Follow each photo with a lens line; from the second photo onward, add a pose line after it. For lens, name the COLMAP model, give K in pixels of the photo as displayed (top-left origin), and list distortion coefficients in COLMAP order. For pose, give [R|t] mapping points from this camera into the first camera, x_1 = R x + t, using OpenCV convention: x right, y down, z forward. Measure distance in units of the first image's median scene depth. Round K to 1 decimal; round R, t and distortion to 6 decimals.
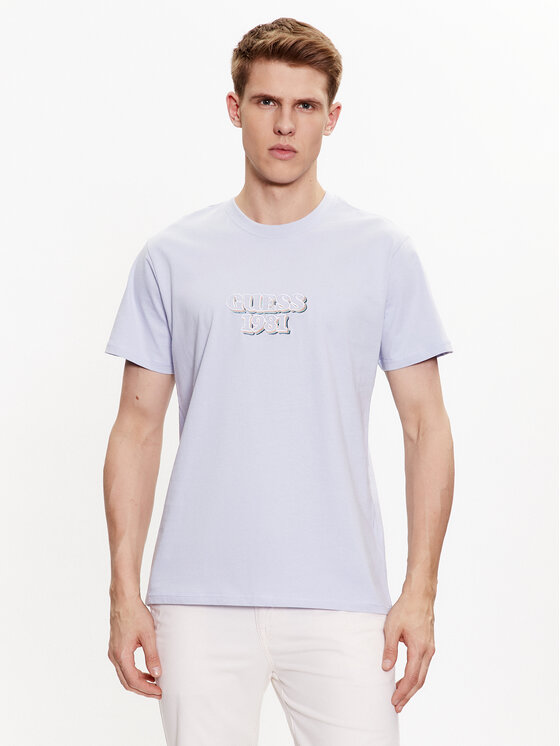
lens RADIAL K [[1615.3, 0, 281.0], [0, 1615.3, 371.6], [0, 0, 1]] dist [-0.119826, 0.000000]
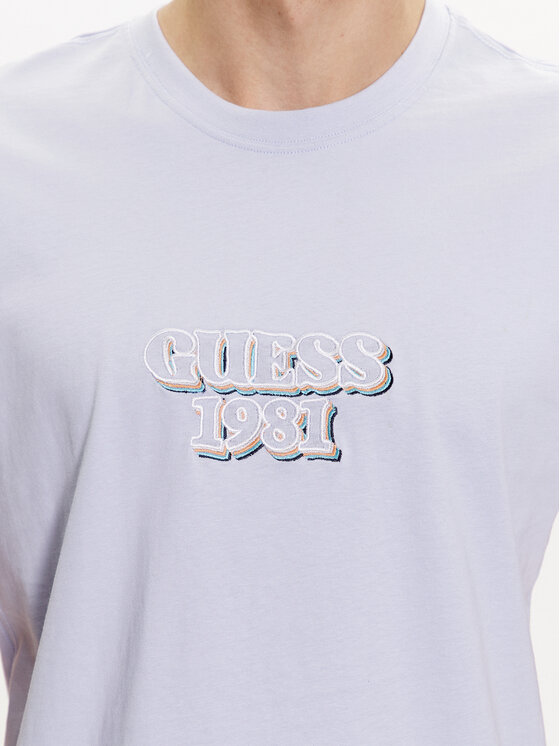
lens RADIAL K [[1662.3, 0, 280.2], [0, 1662.3, 373.7], [0, 0, 1]] dist [0.002146, 0.000000]
pose [[0.994220, -0.004463, 0.107266, -0.042489], [-0.015108, 0.983376, 0.180949, -0.100856], [-0.106291, -0.181524, 0.977625, 0.668434]]
